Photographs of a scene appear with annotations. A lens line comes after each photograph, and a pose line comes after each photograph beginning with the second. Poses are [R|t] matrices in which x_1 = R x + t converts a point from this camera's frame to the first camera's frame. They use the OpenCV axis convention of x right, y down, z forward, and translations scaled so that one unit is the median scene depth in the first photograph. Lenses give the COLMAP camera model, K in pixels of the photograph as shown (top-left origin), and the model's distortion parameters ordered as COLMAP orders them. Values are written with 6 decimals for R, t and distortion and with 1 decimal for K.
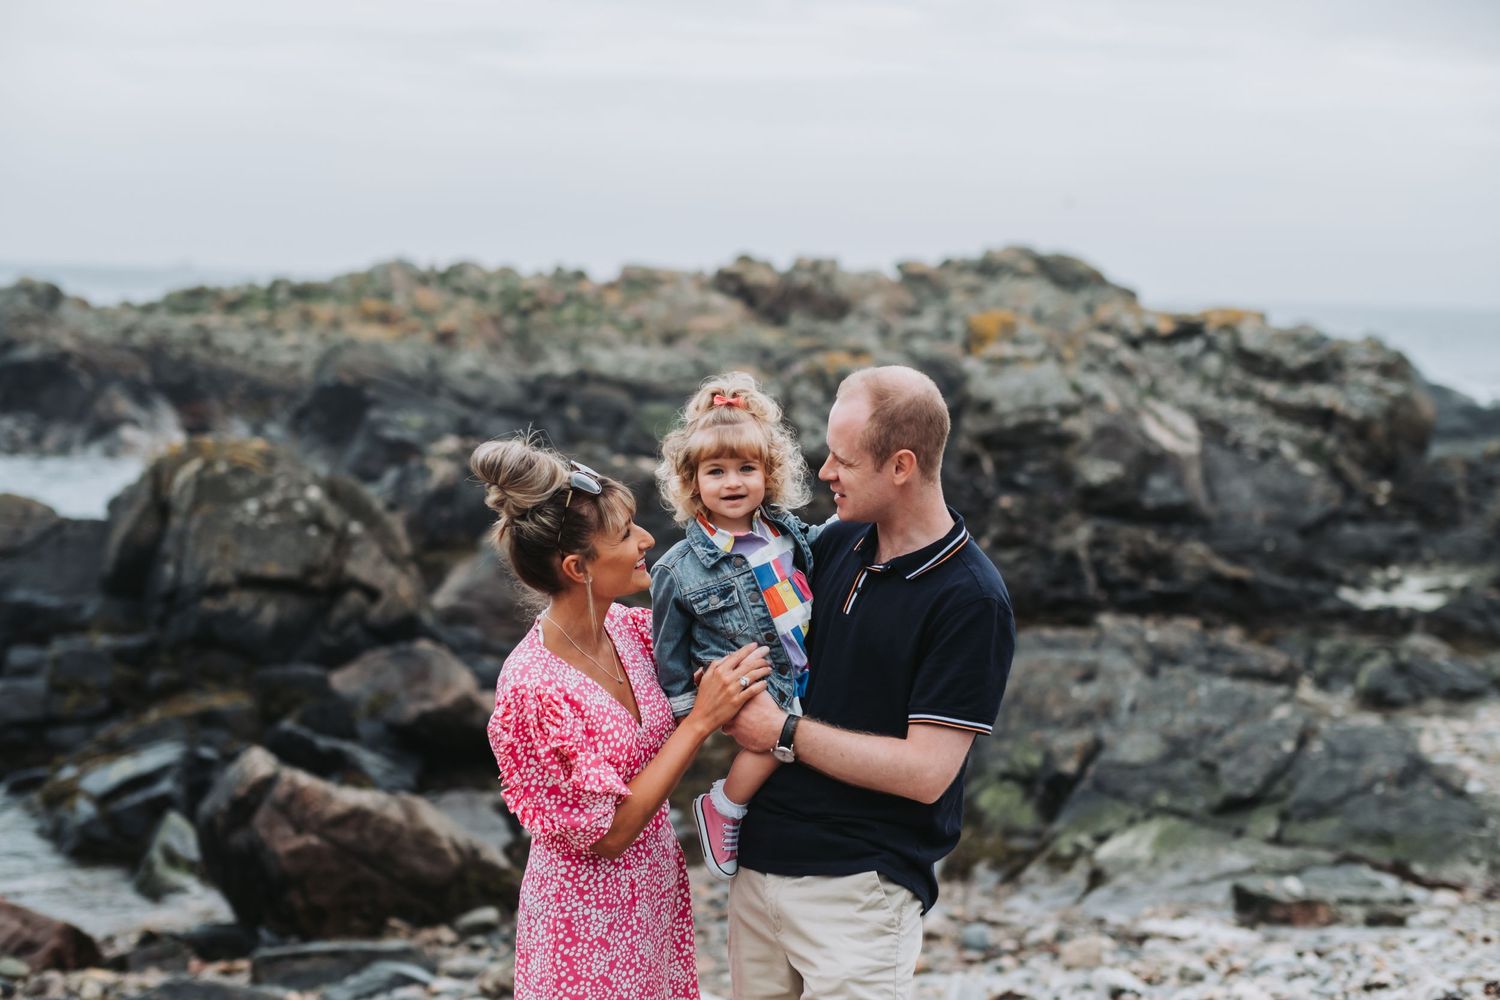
lens RADIAL K [[3270.7, 0, 748.8], [0, 3270.7, 504.7], [0, 0, 1]] dist [0.058177, 0.000000]
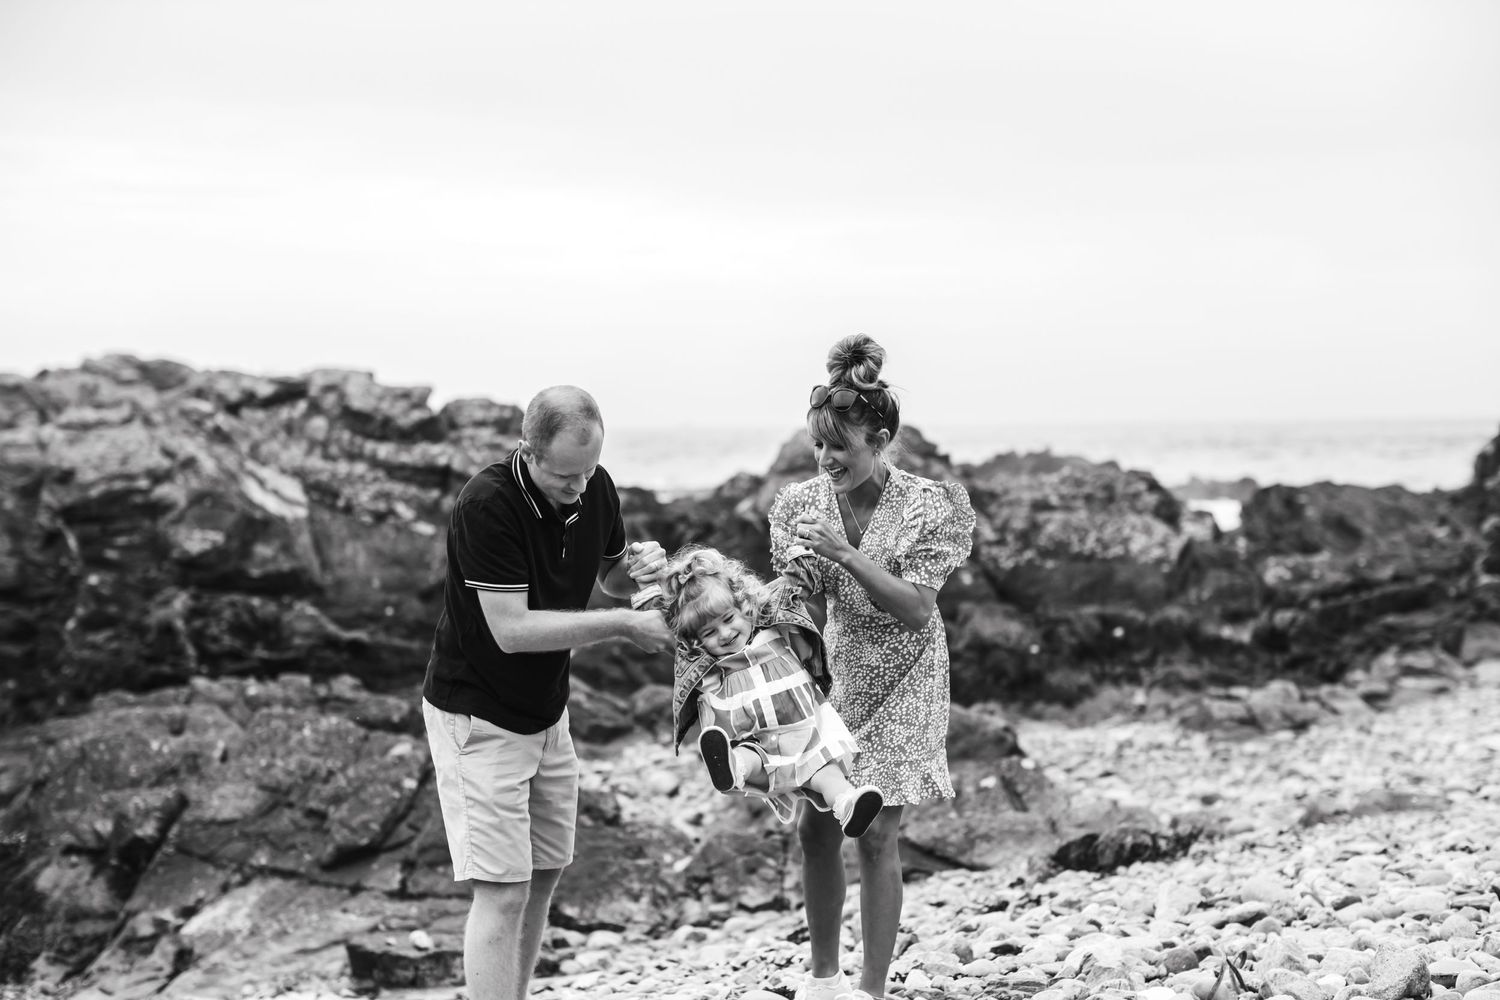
lens RADIAL K [[3270.7, 0, 746.5], [0, 3270.7, 497.3], [0, 0, 1]] dist [0.058177, 0.000000]
pose [[0.963746, -0.050597, 0.261982, 0.021361], [0.061623, 0.997519, -0.034041, 0.023059], [-0.259609, 0.048951, 0.964472, 0.111575]]
